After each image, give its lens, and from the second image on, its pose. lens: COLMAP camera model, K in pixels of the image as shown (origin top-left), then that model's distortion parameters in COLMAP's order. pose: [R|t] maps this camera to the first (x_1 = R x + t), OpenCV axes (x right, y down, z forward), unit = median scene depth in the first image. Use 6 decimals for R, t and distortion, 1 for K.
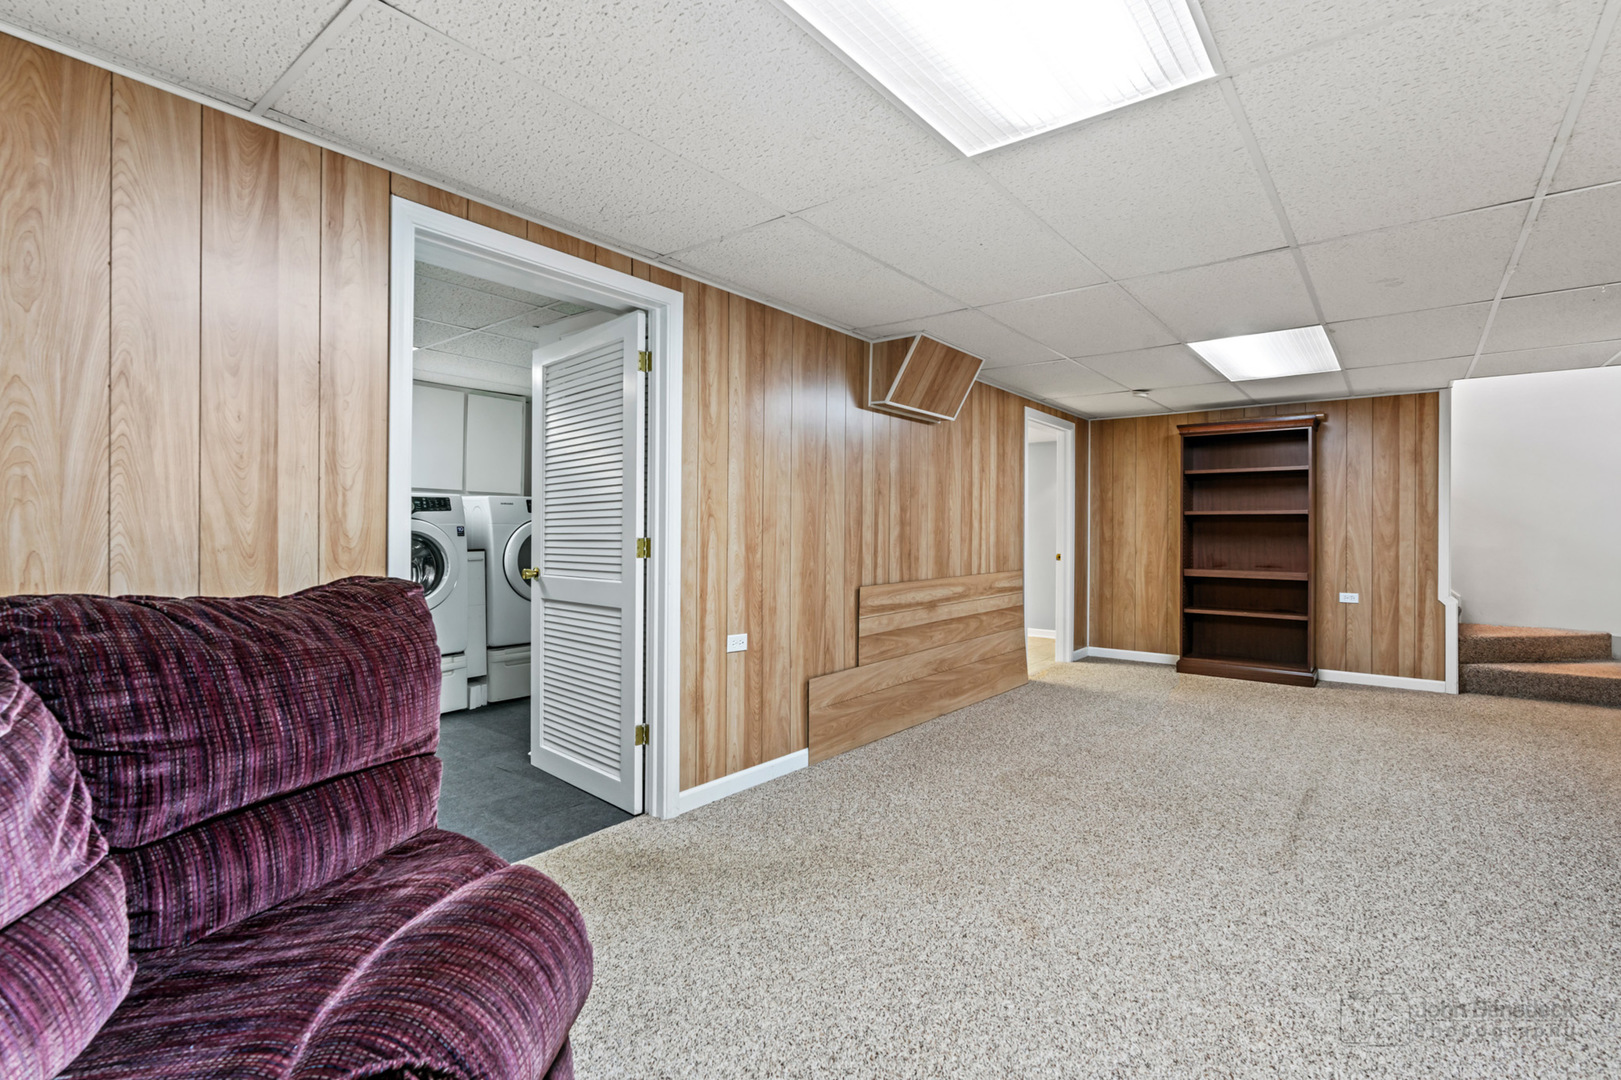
lens RADIAL K [[734.0, 0, 812.3], [0, 734.0, 544.8], [0, 0, 1]] dist [-0.015689, 0.008724]
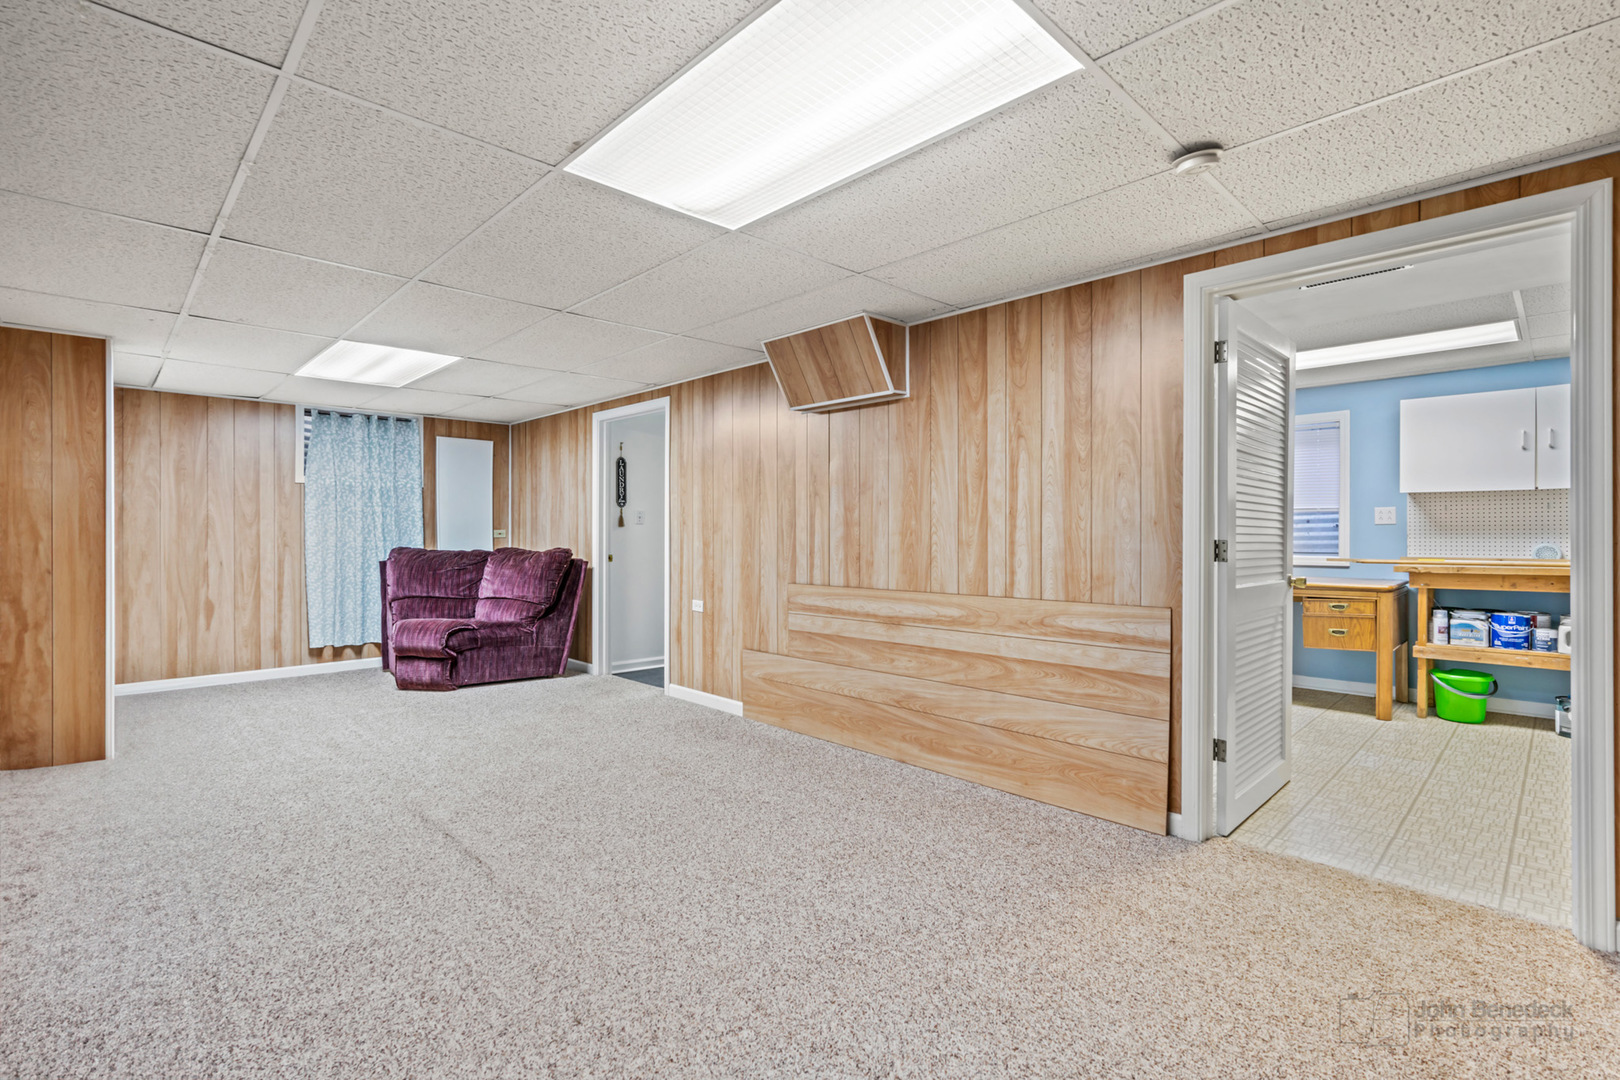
lens RADIAL K [[733.5, 0, 811.8], [0, 733.5, 544.7], [0, 0, 1]] dist [-0.015689, 0.008724]
pose [[-0.102165, 0.016106, -0.994637, 1.206809], [-0.015536, 0.999721, 0.017784, -0.021297], [0.994646, 0.017269, -0.101887, 1.206467]]
